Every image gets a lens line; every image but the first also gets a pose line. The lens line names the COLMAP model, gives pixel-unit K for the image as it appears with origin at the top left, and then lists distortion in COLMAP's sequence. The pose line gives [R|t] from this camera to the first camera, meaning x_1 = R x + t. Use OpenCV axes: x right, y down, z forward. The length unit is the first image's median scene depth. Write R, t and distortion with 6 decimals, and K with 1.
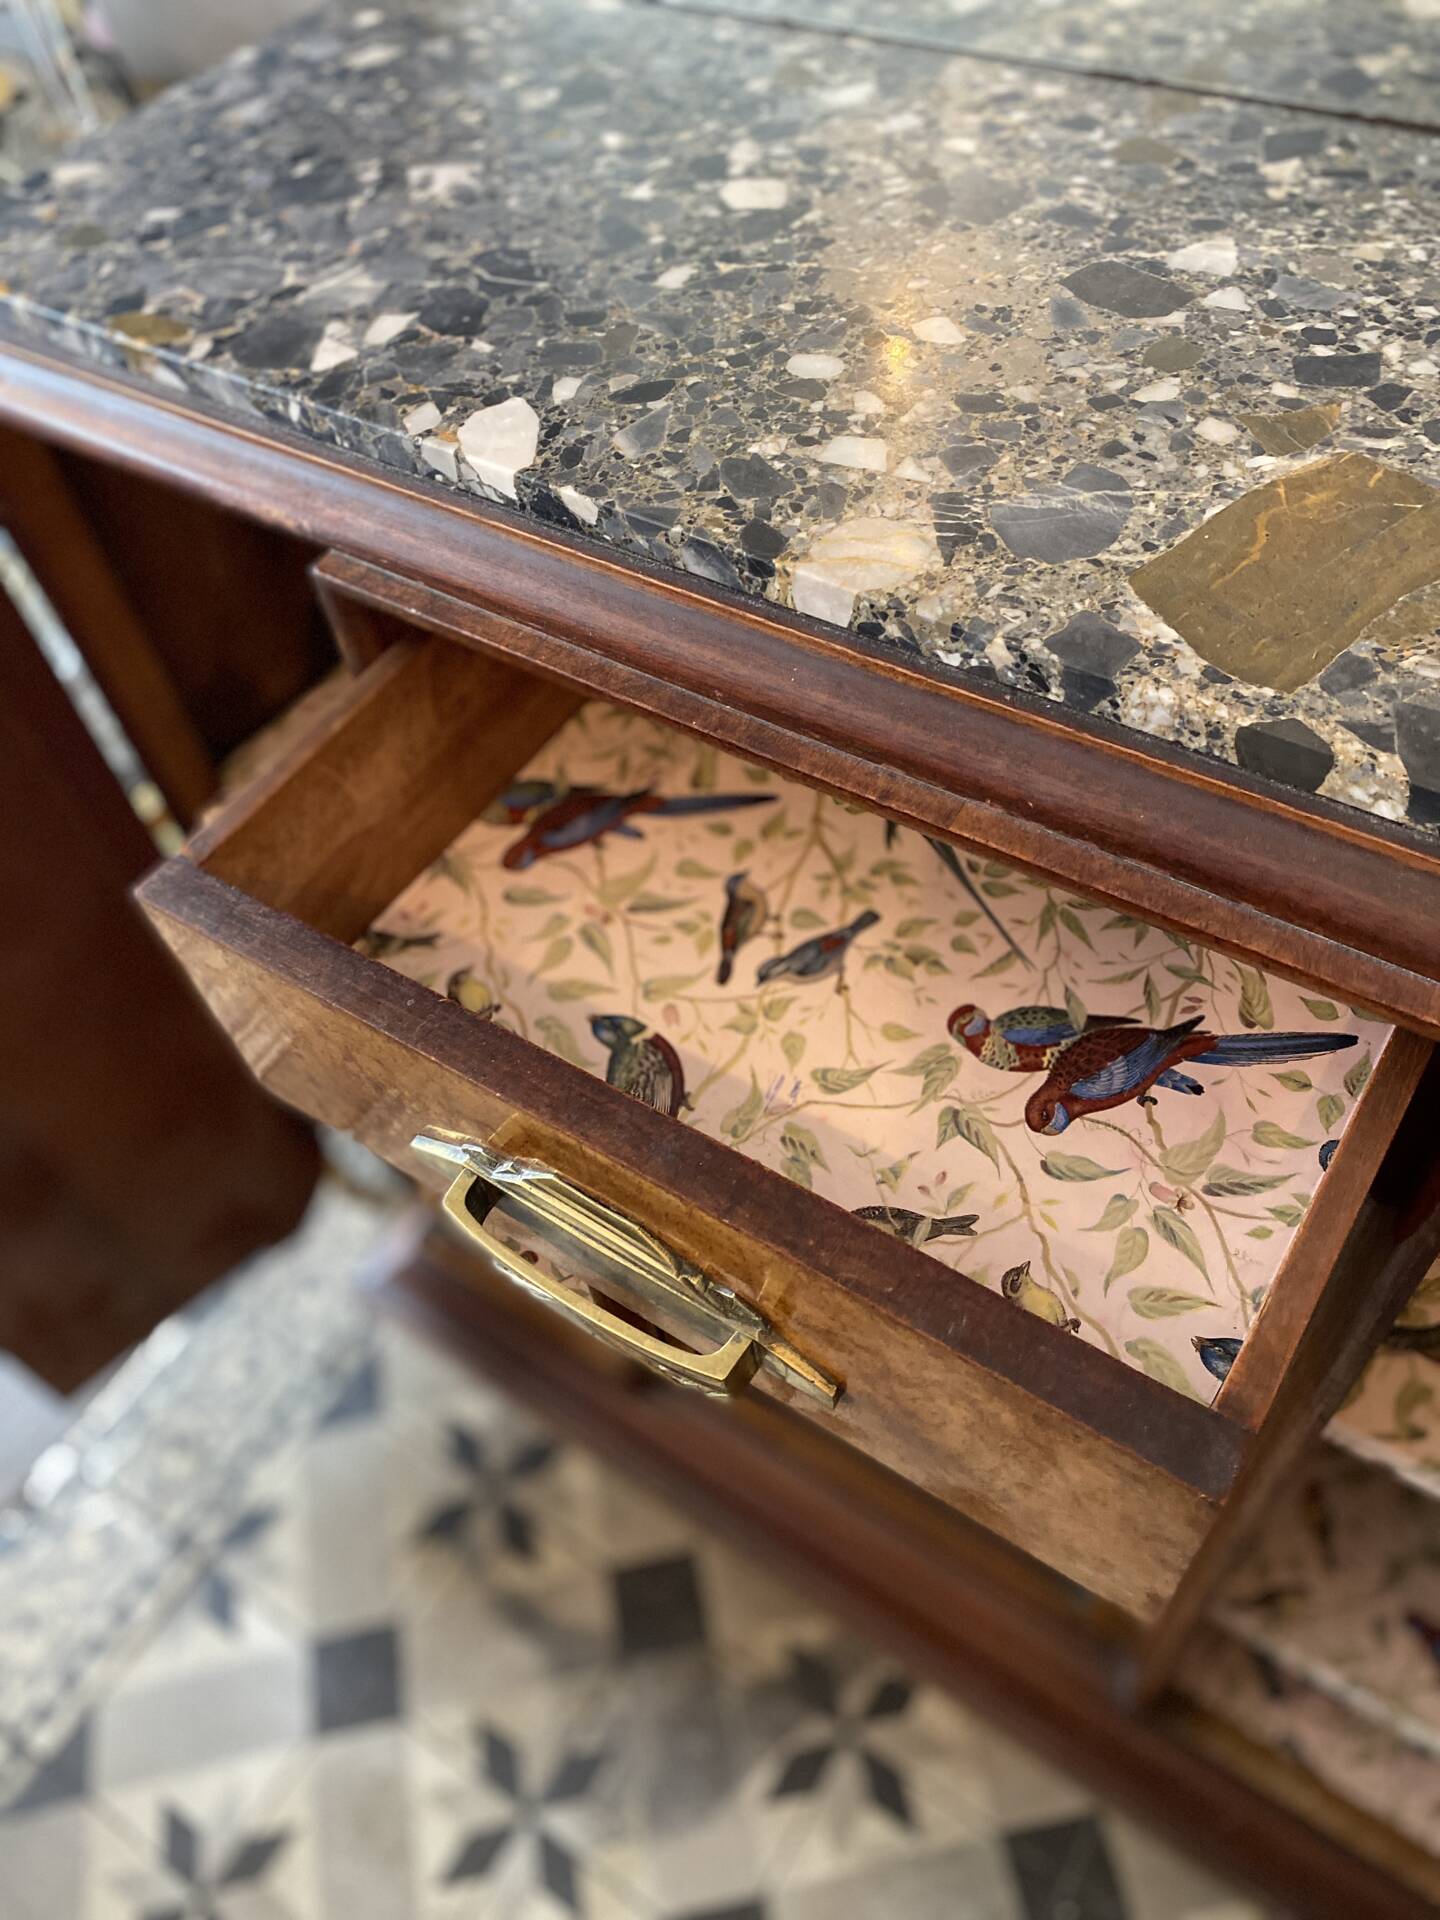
lens RADIAL K [[1468.5, 0, 706.0], [0, 1468.5, 953.4], [0, 0, 1]] dist [0.022010, -0.015140]
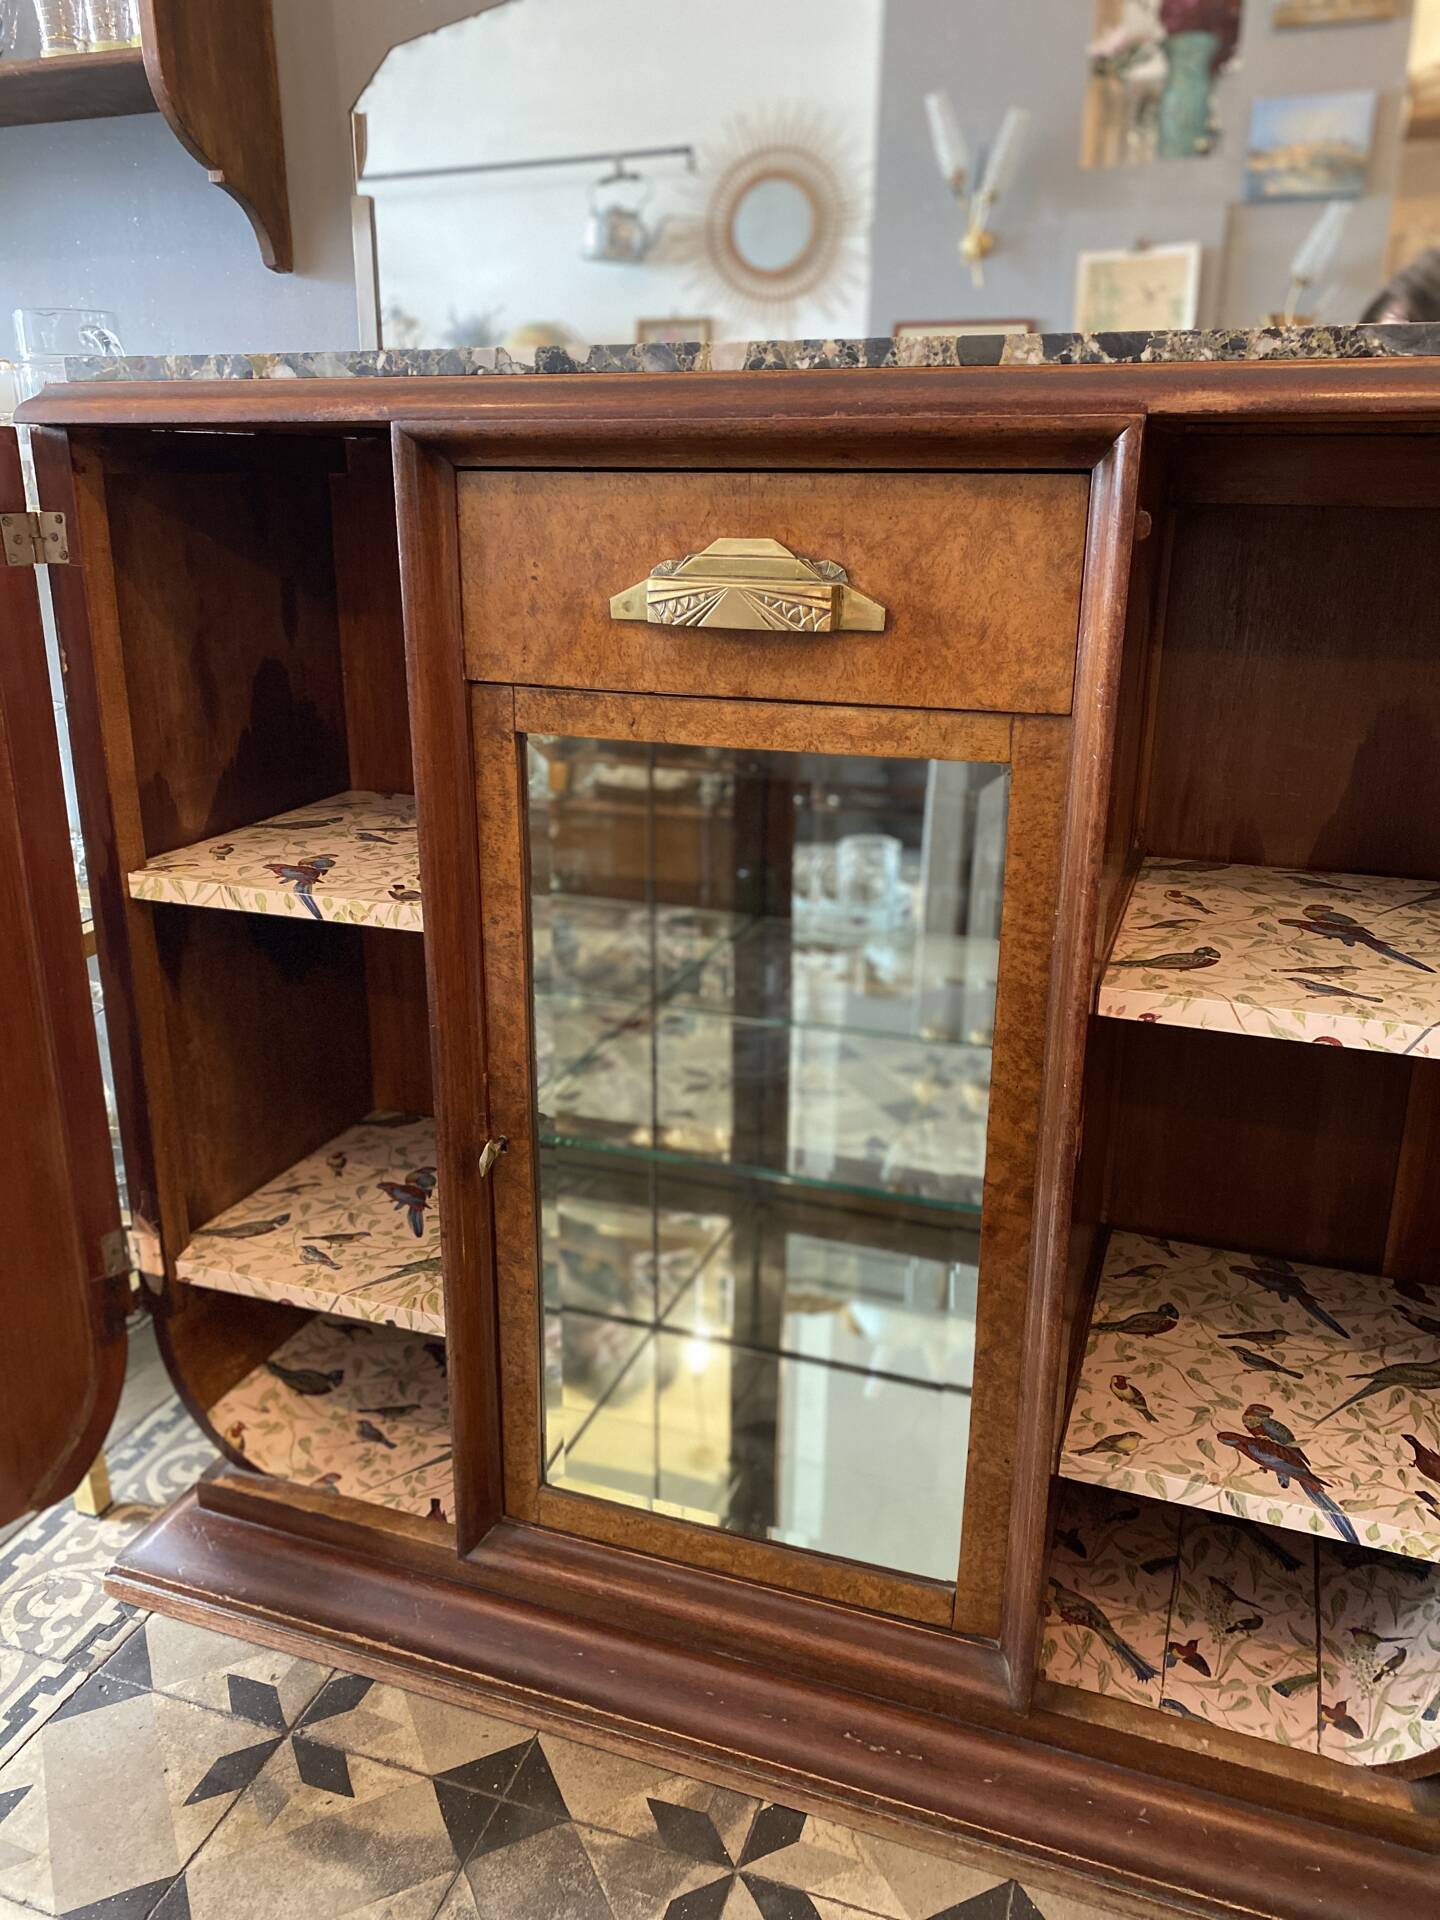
lens RADIAL K [[1468.5, 0, 710.4], [0, 1468.5, 951.1], [0, 0, 1]] dist [0.022010, -0.015140]
pose [[0.964992, 0.027286, 0.260855, -0.352951], [0.127841, 0.819493, -0.558649, 1.221762], [-0.229012, 0.572439, 0.787316, -0.023962]]
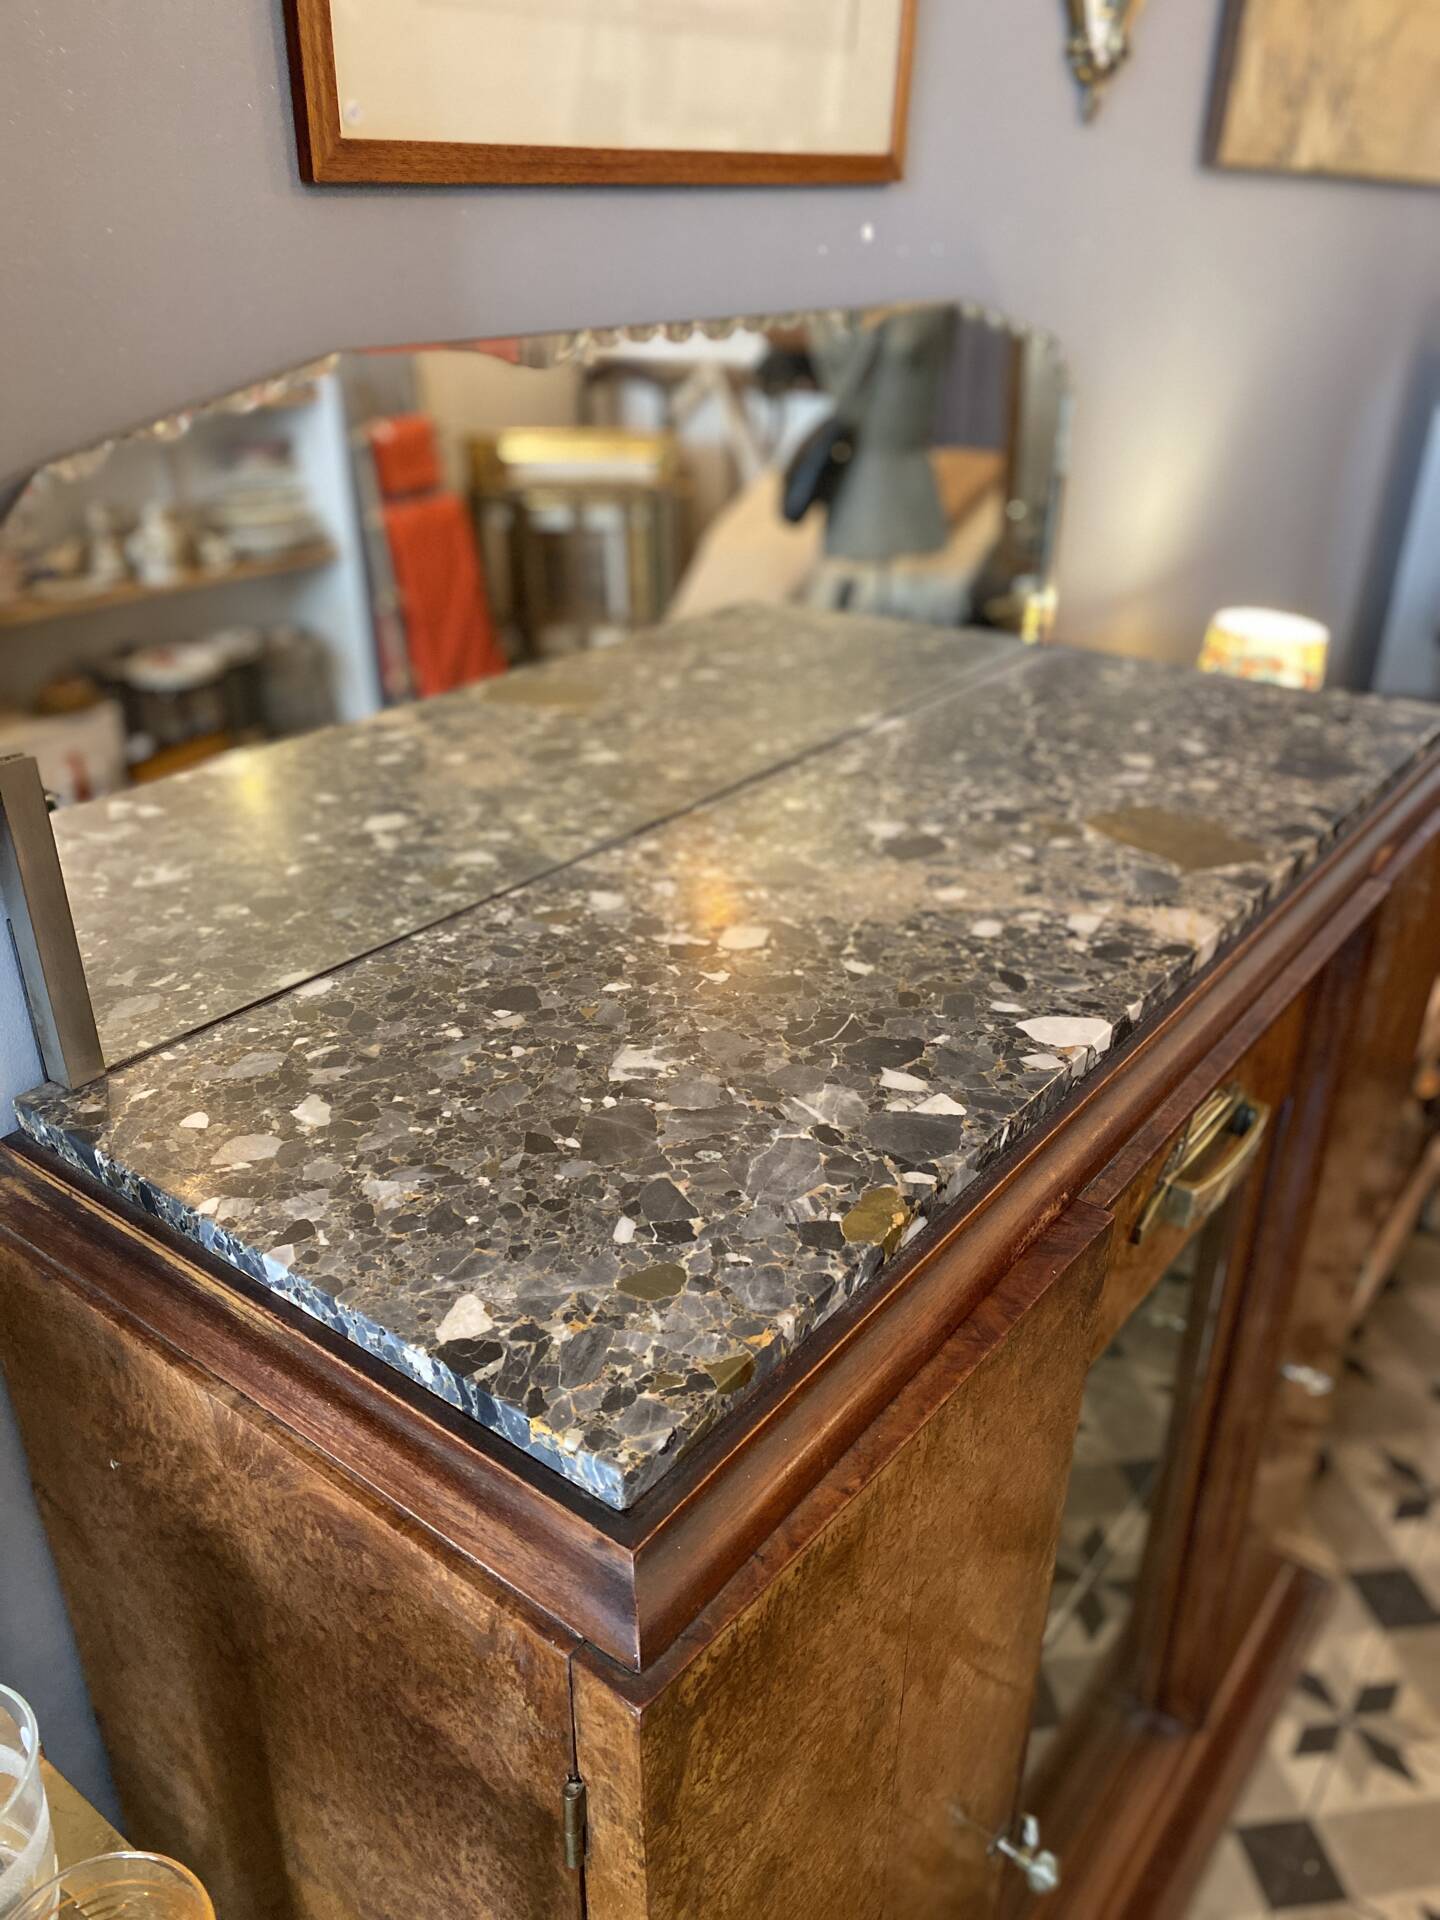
lens RADIAL K [[1468.5, 0, 689.8], [0, 1468.5, 960.0], [0, 0, 1]] dist [0.022010, -0.015140]
pose [[0.068557, -0.355964, 0.931981, -1.376278], [0.787912, 0.592348, 0.168284, -0.873651], [-0.611960, 0.722782, 0.321078, 0.713941]]
